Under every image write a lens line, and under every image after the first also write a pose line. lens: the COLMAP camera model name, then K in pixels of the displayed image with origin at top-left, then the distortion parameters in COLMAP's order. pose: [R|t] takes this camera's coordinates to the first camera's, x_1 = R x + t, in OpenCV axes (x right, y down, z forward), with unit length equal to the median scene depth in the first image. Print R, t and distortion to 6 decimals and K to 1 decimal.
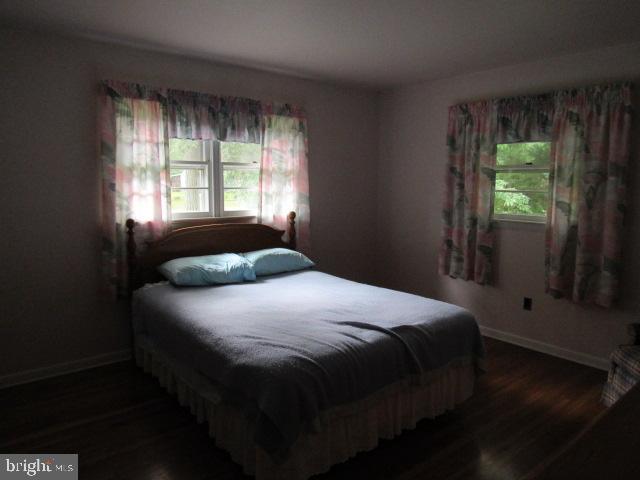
lens RADIAL K [[452.9, 0, 320.0], [0, 452.9, 240.0], [0, 0, 1]] dist [-0.015999, -0.003684]
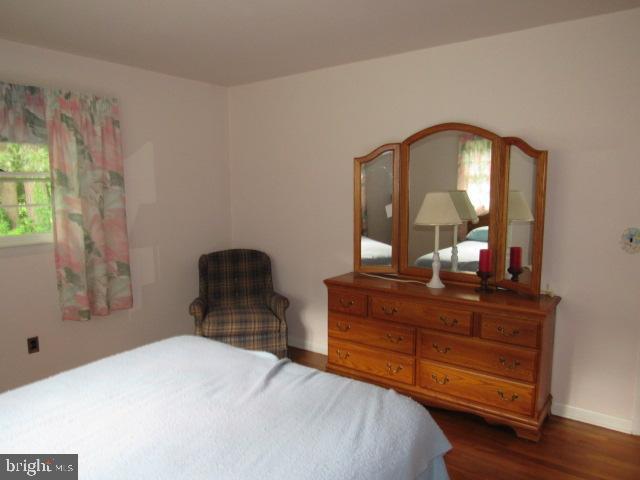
lens RADIAL K [[458.9, 0, 320.0], [0, 458.9, 240.0], [0, 0, 1]] dist [-0.006719, -0.005038]
pose [[-0.236733, -0.114657, 0.964786, -0.430567], [0.137684, 0.979032, 0.150133, -0.094194], [-0.961770, 0.168377, -0.215982, 0.663891]]
